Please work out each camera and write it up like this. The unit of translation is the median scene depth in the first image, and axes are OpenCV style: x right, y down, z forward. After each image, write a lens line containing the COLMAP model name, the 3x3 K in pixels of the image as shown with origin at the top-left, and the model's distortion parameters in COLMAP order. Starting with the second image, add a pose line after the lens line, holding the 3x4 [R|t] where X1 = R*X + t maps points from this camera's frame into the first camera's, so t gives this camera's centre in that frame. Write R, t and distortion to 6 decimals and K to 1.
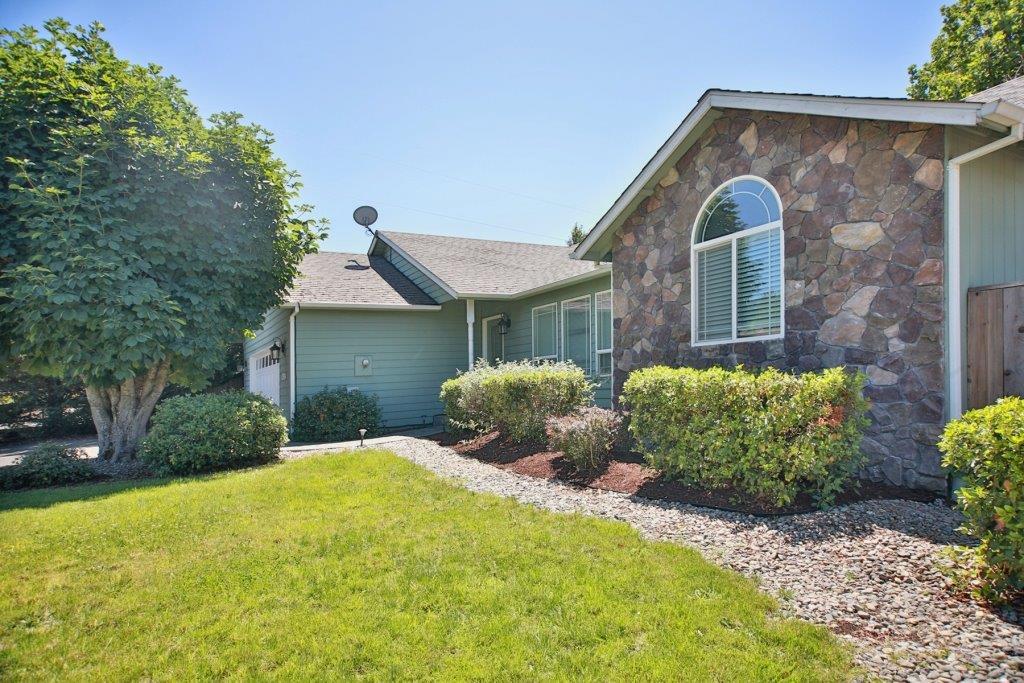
lens RADIAL K [[571.9, 0, 506.9], [0, 571.9, 377.1], [0, 0, 1]] dist [0.000651, 0.000475]
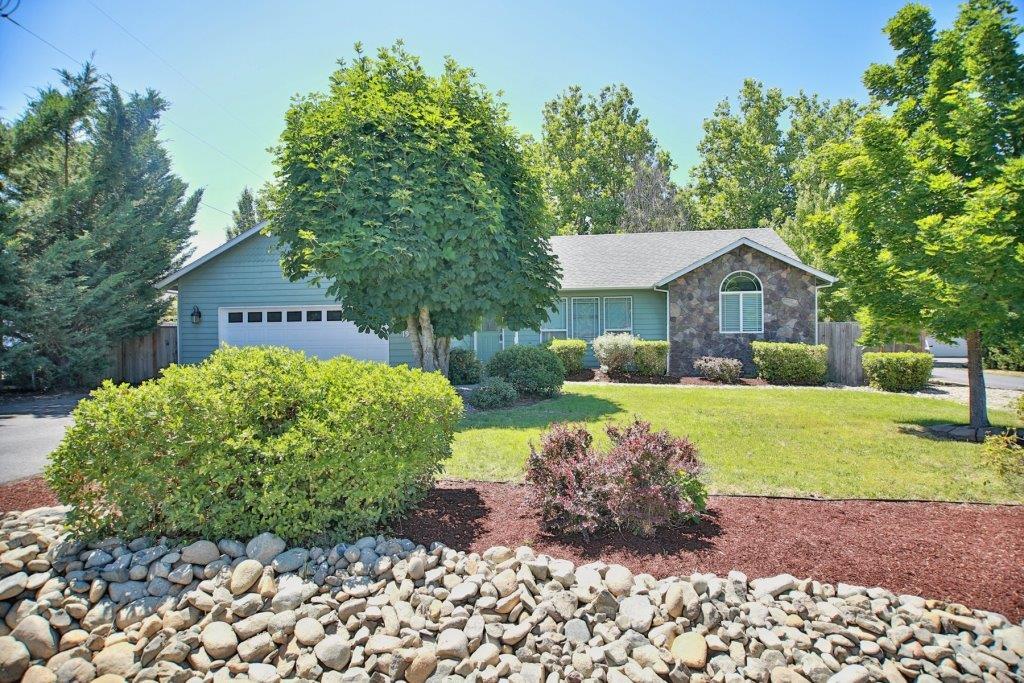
lens RADIAL K [[578.0, 0, 512.0], [0, 578.0, 341.5], [0, 0, 1]] dist [0.001703, 0.018700]
pose [[0.658814, 0.039419, 0.751272, -2.264287], [-0.029984, 0.999209, -0.026134, 0.078919], [-0.751708, -0.005309, 0.659475, 0.038552]]
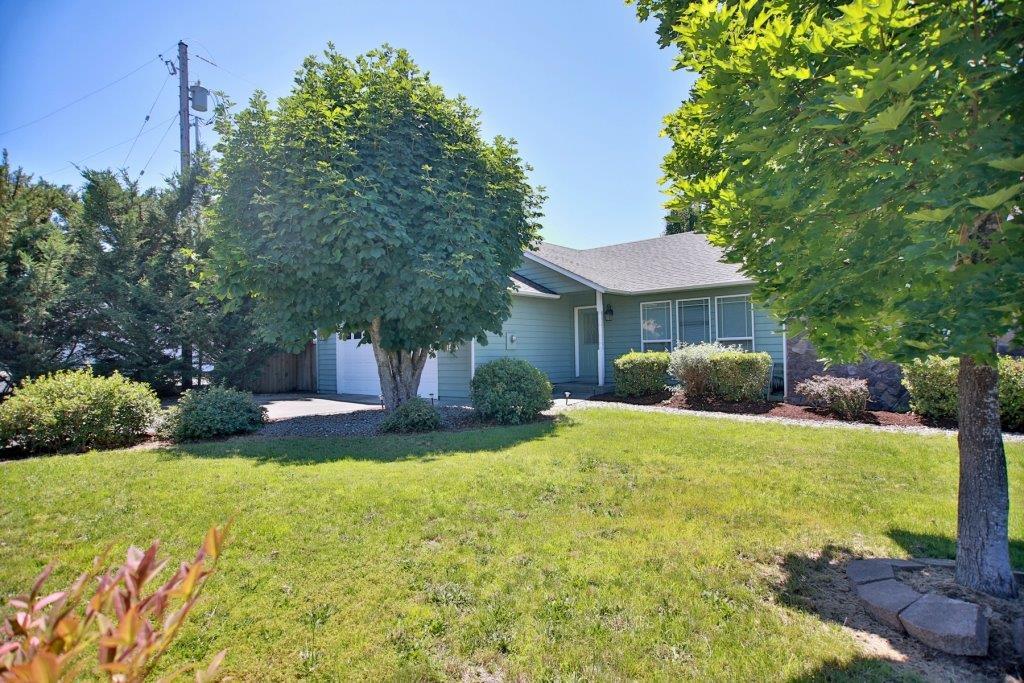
lens RADIAL K [[538.4, 0, 512.0], [0, 538.4, 341.5], [0, 0, 1]] dist [0.005170, 0.000536]
pose [[0.961264, 0.043389, 0.272193, -1.103262], [-0.035457, 0.998793, -0.033994, 0.038580], [-0.273339, 0.023026, 0.961642, -0.186034]]
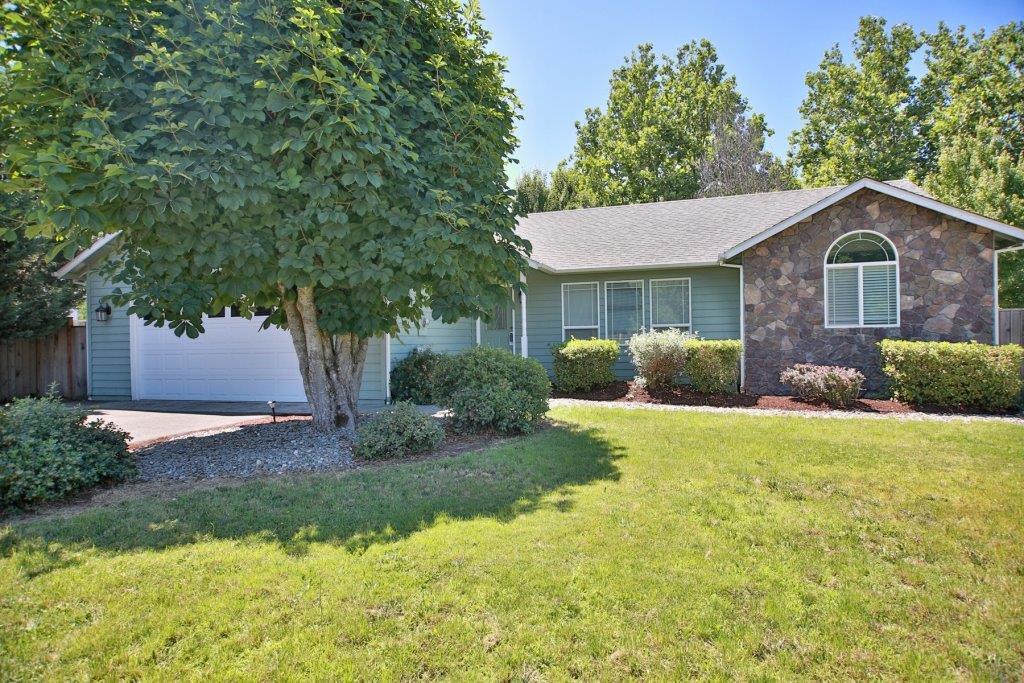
lens RADIAL K [[578.0, 0, 512.0], [0, 578.0, 341.5], [0, 0, 1]] dist [0.001703, 0.018700]
pose [[0.770652, 0.040530, 0.635967, -1.463811], [-0.029183, 0.999173, -0.028315, 0.059267], [-0.636588, 0.003262, 0.771197, 0.333343]]
